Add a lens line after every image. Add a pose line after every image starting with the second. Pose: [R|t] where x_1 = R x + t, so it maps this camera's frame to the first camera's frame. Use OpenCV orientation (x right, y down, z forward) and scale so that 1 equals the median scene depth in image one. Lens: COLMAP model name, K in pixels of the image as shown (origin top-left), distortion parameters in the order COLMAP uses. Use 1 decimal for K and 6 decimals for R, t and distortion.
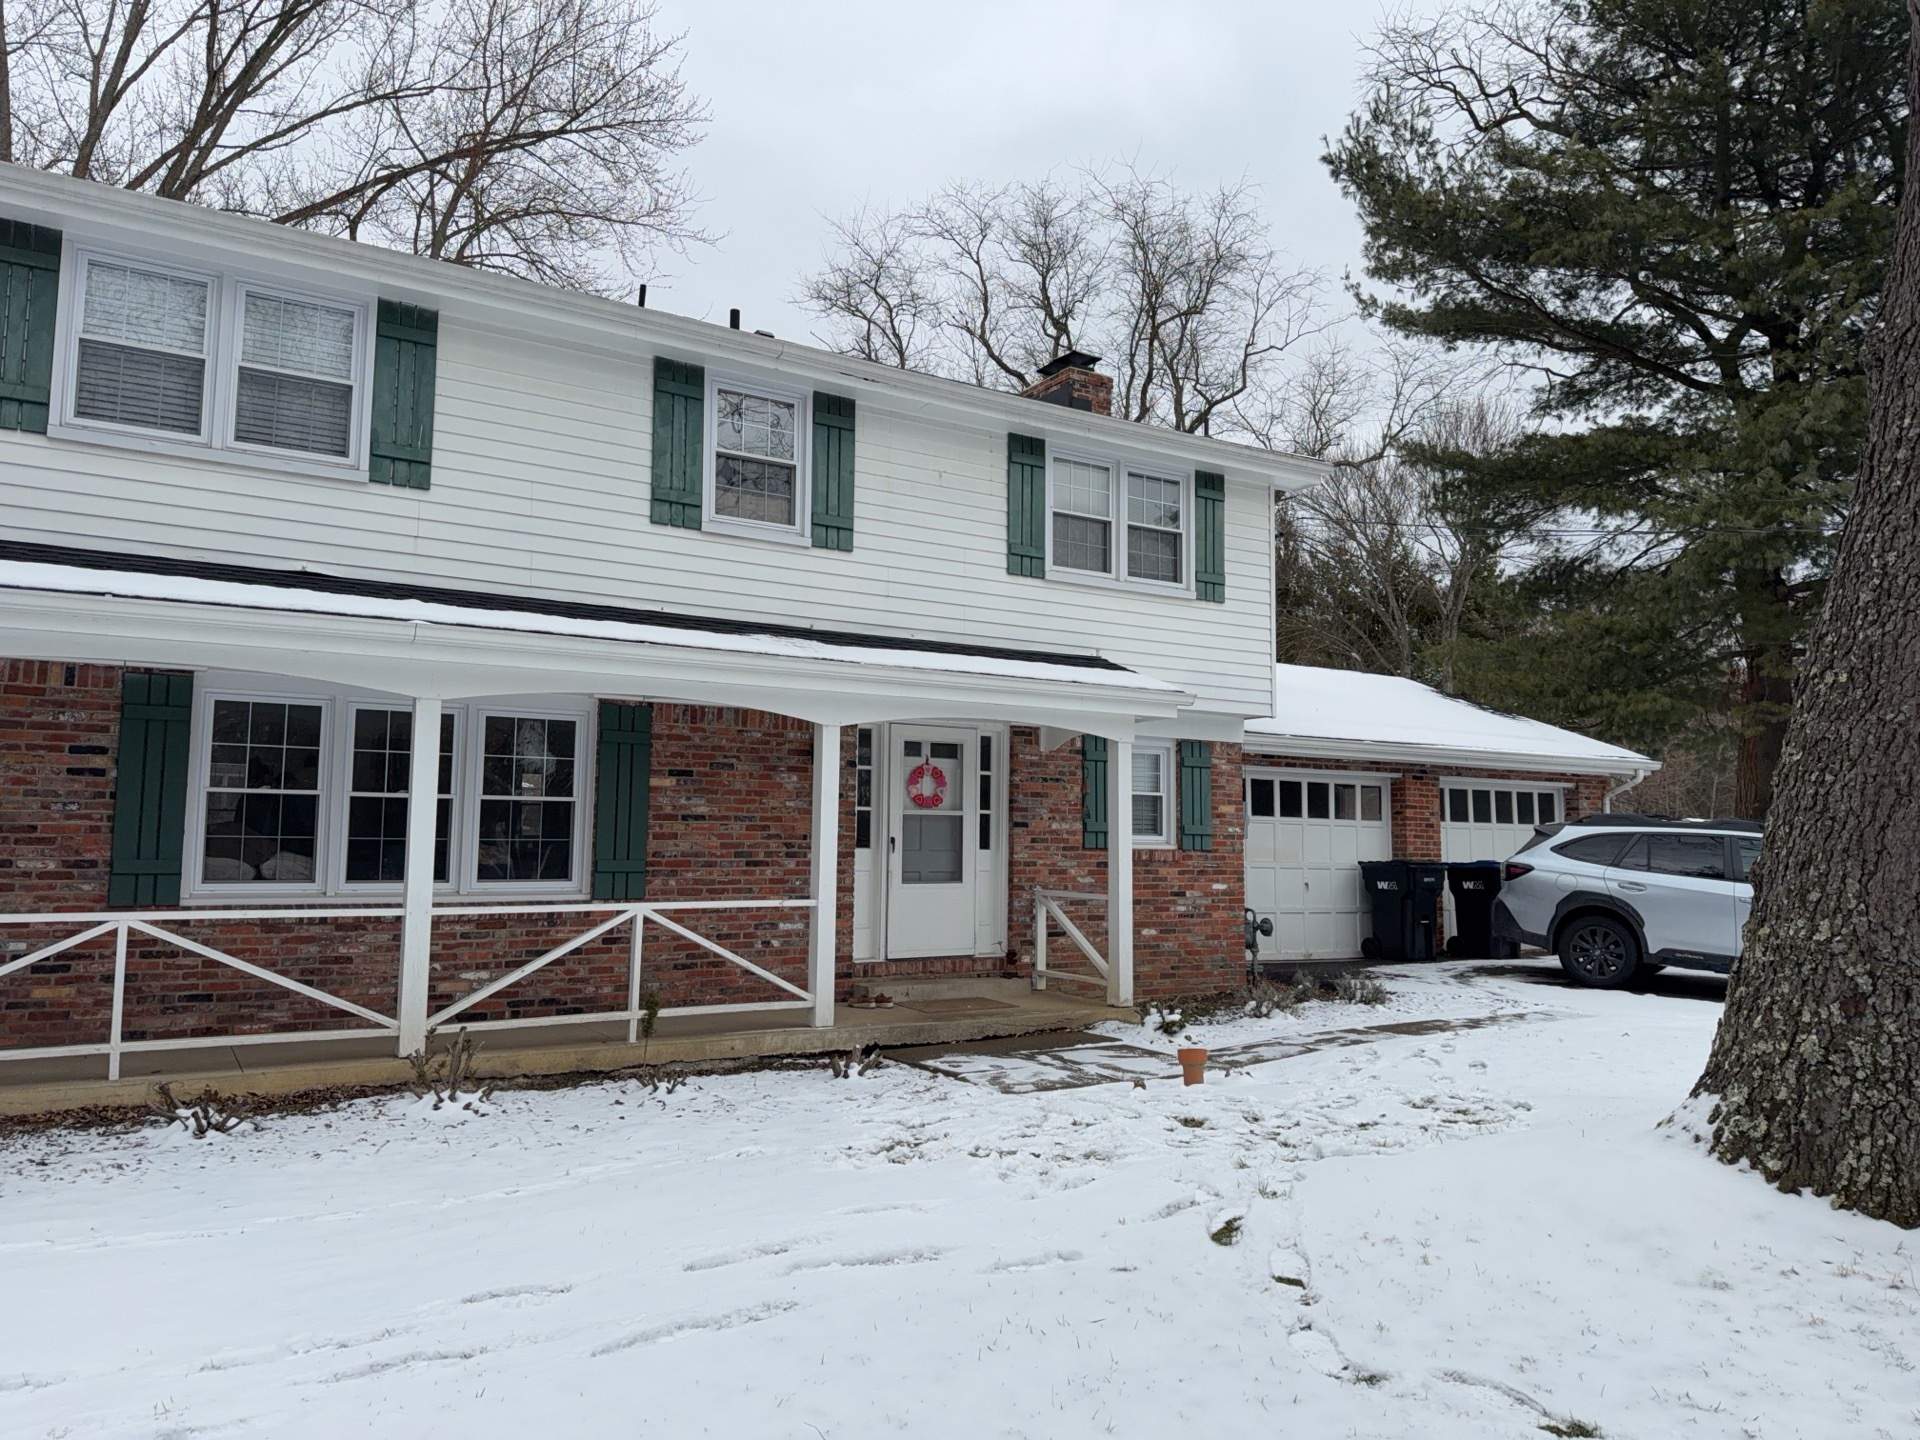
lens RADIAL K [[1328.0, 0, 972.3], [0, 1328.0, 720.5], [0, 0, 1]] dist [0.141183, -0.226234]
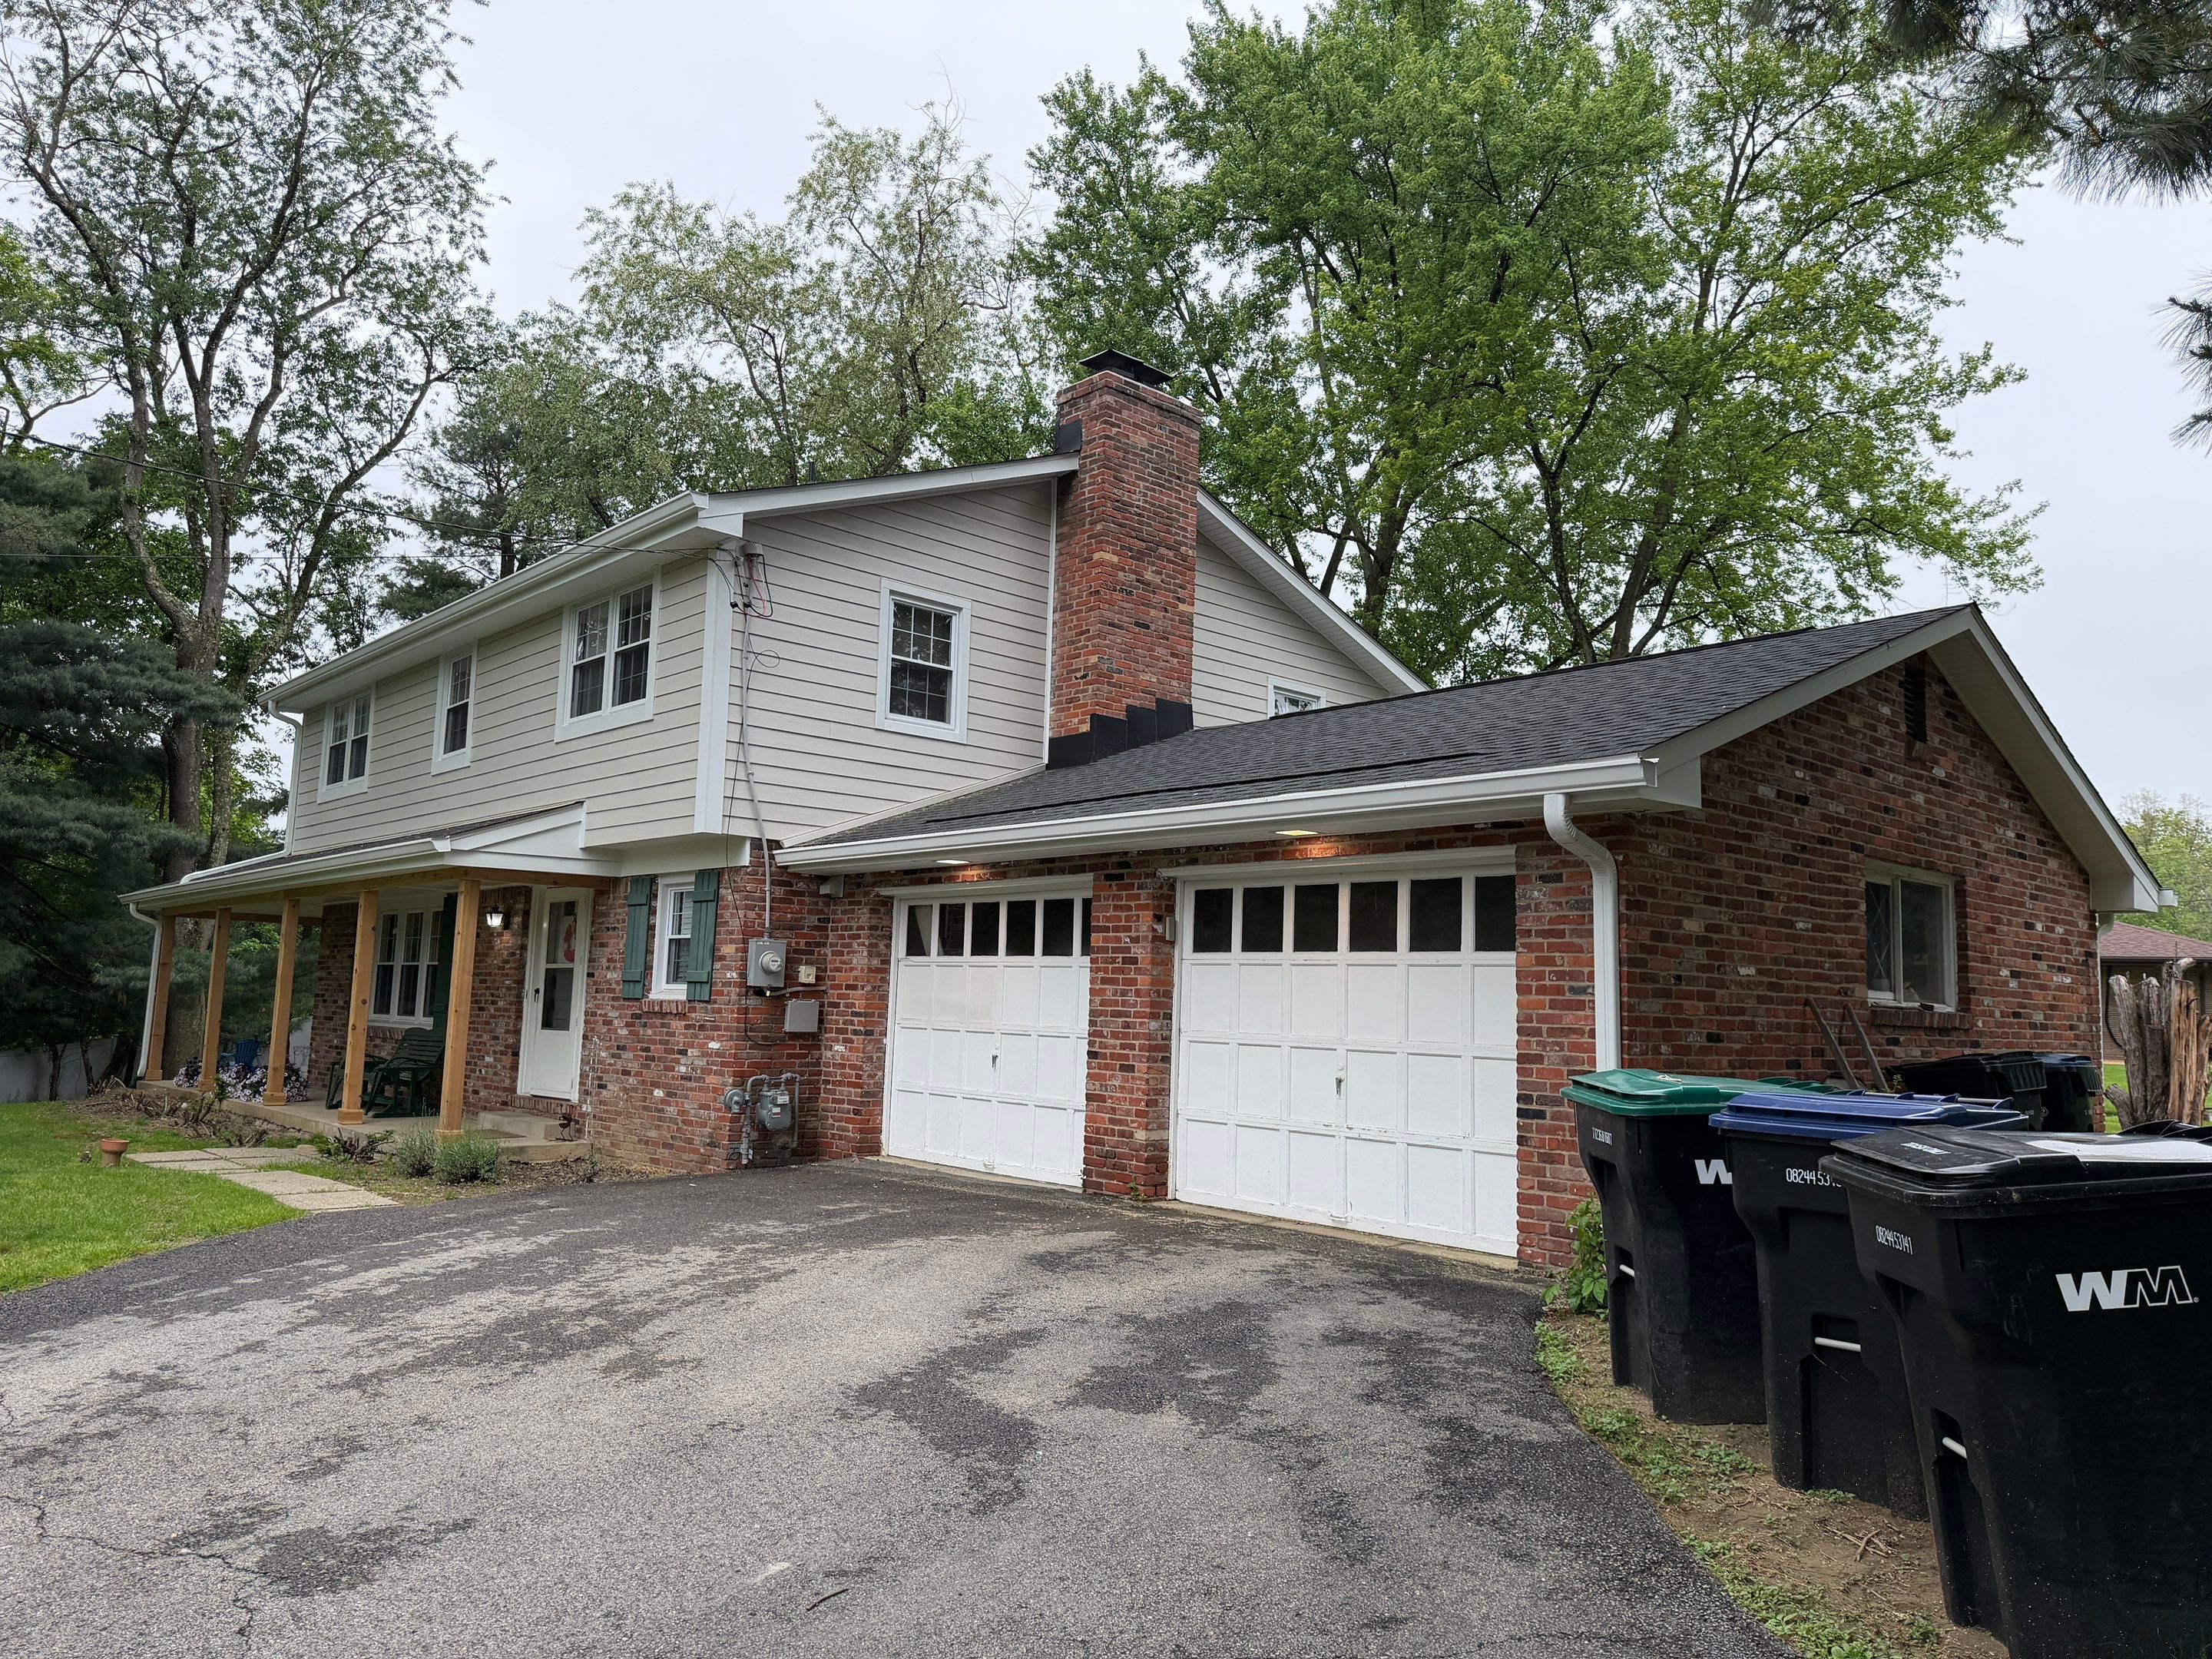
lens RADIAL K [[1561.4, 0, 1118.4], [0, 1561.4, 811.0], [0, 0, 1]] dist [0.086263, -0.066704]
pose [[0.173189, -0.115203, -0.978128, 1.371182], [0.079506, 0.991529, -0.102704, 0.115897], [0.981674, -0.059980, 0.180881, 1.245868]]
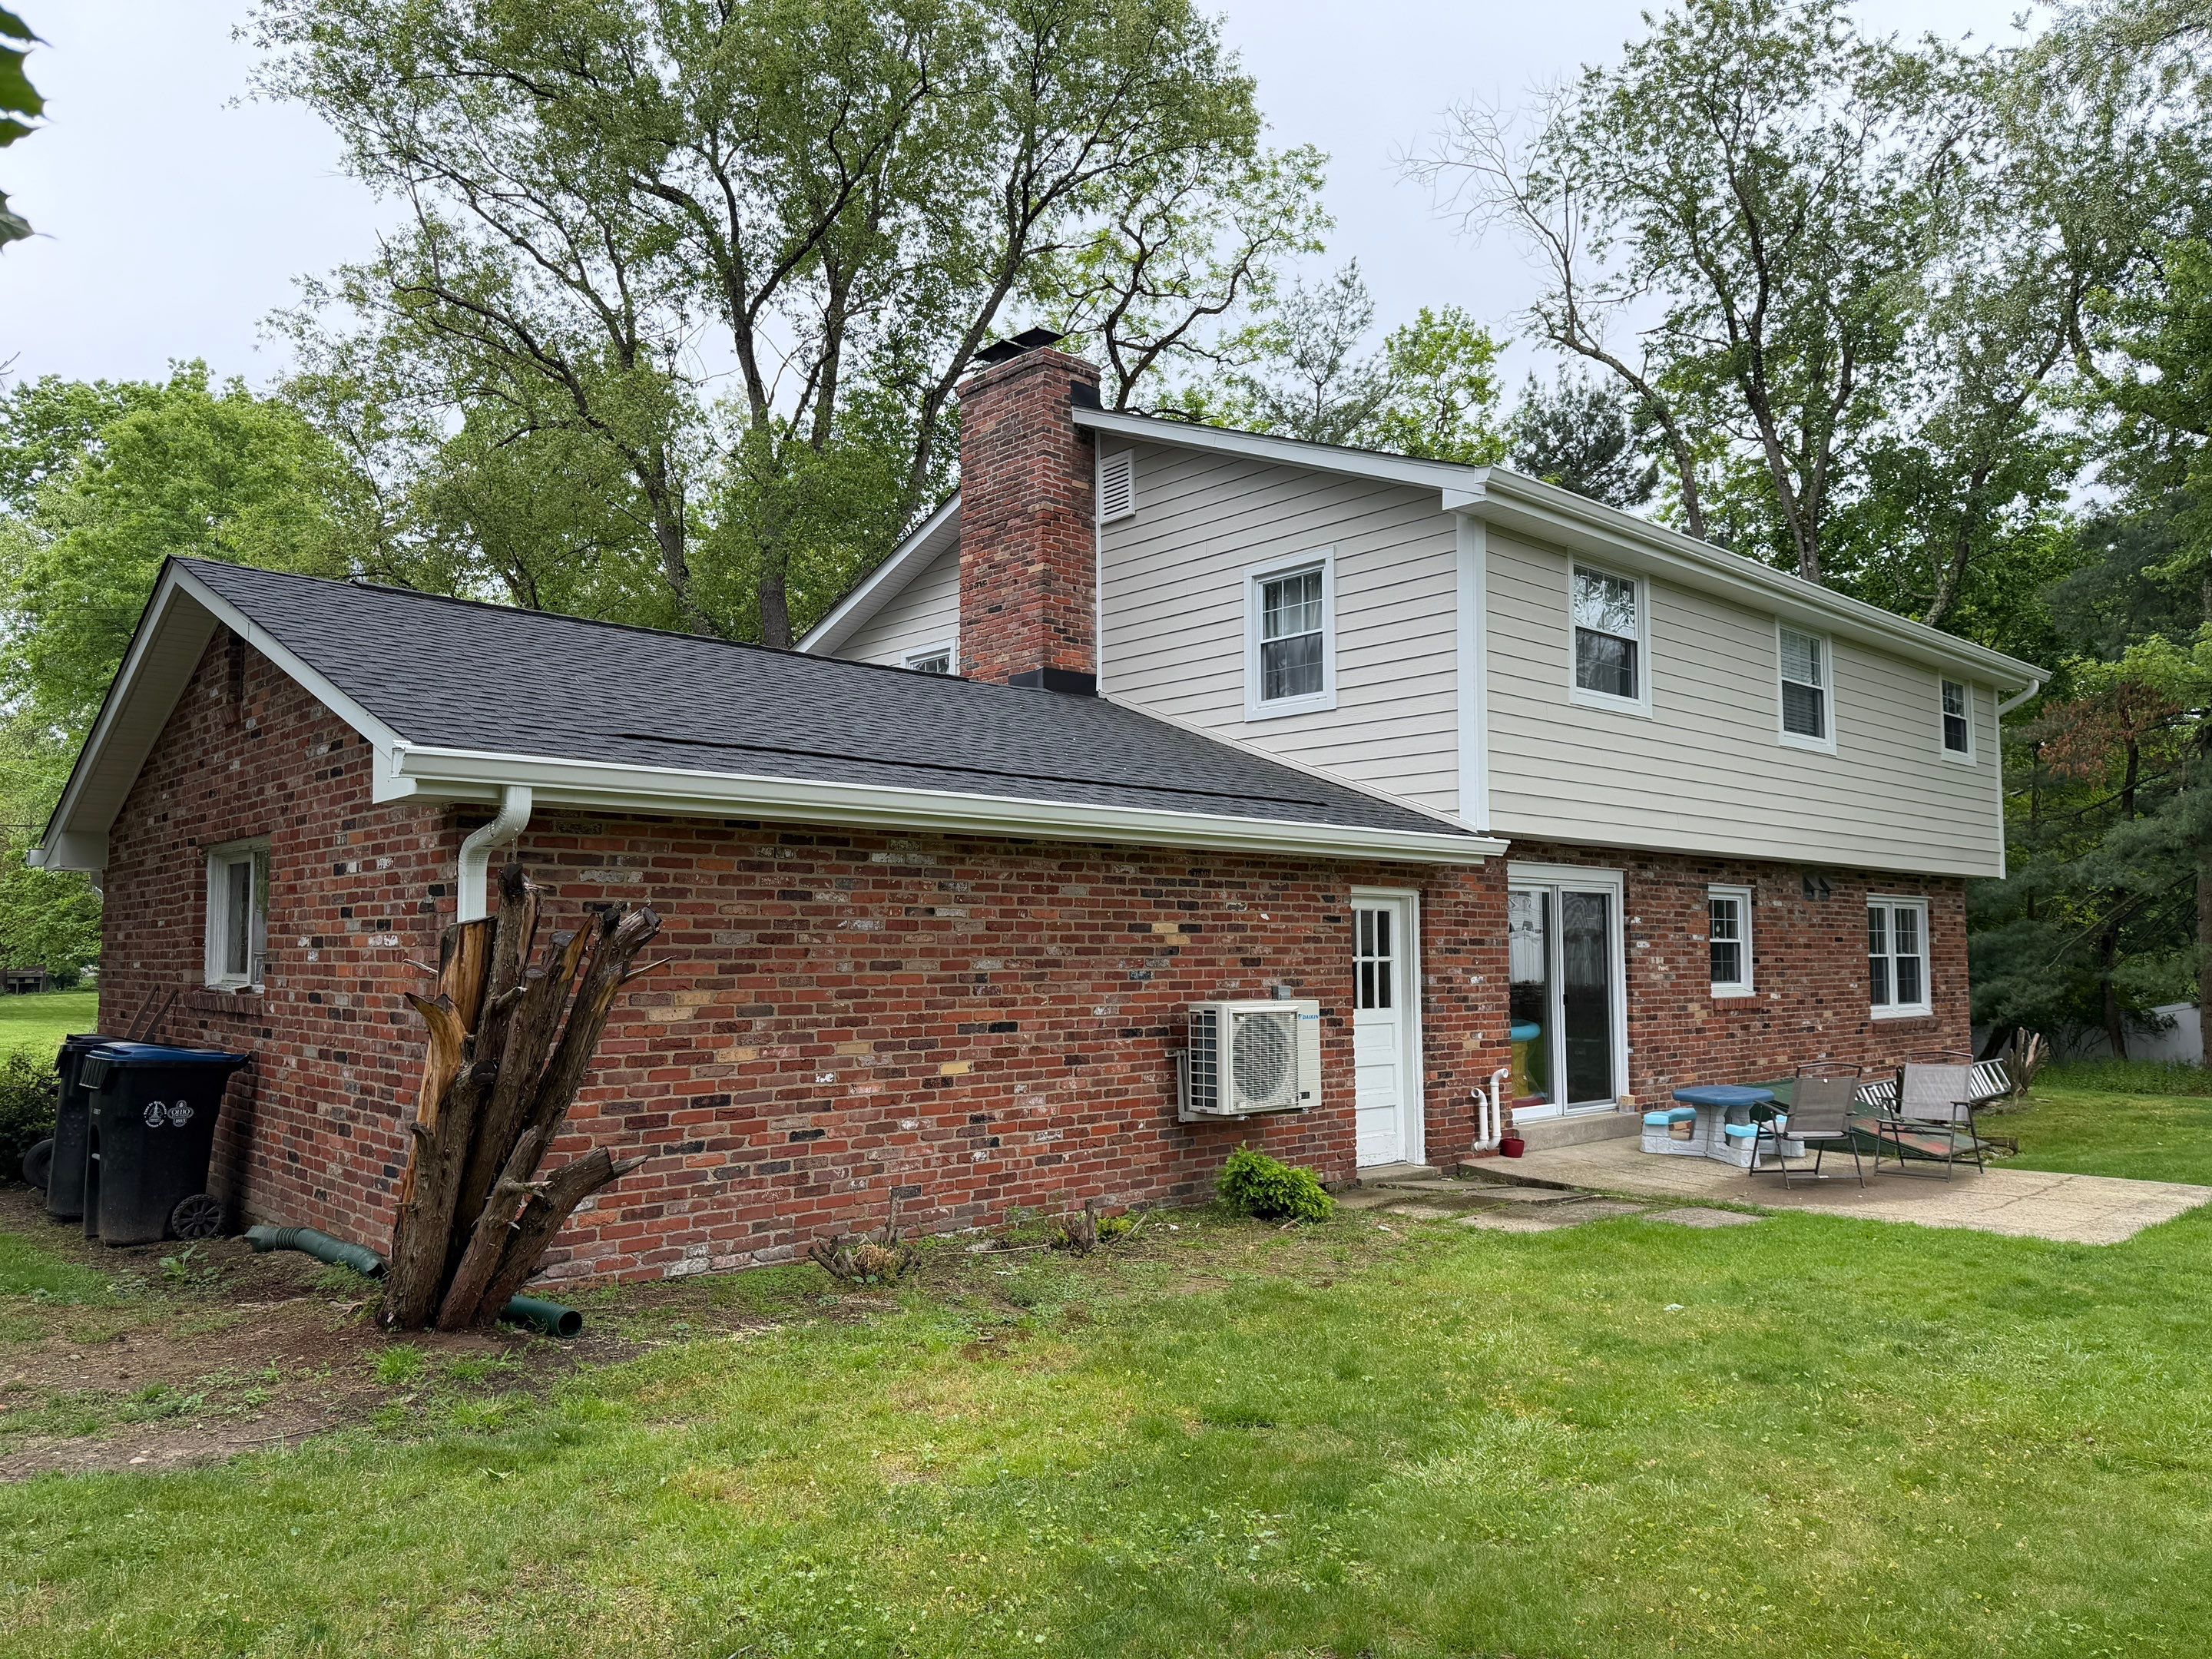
lens RADIAL K [[1530.0, 0, 1104.1], [0, 1530.0, 837.8], [0, 0, 1]] dist [0.153512, -0.246856]
pose [[-0.987273, -0.019950, -0.157781, 0.509367], [0.010487, 0.981775, -0.189757, 0.219351], [0.158691, -0.188997, -0.969070, 2.374610]]
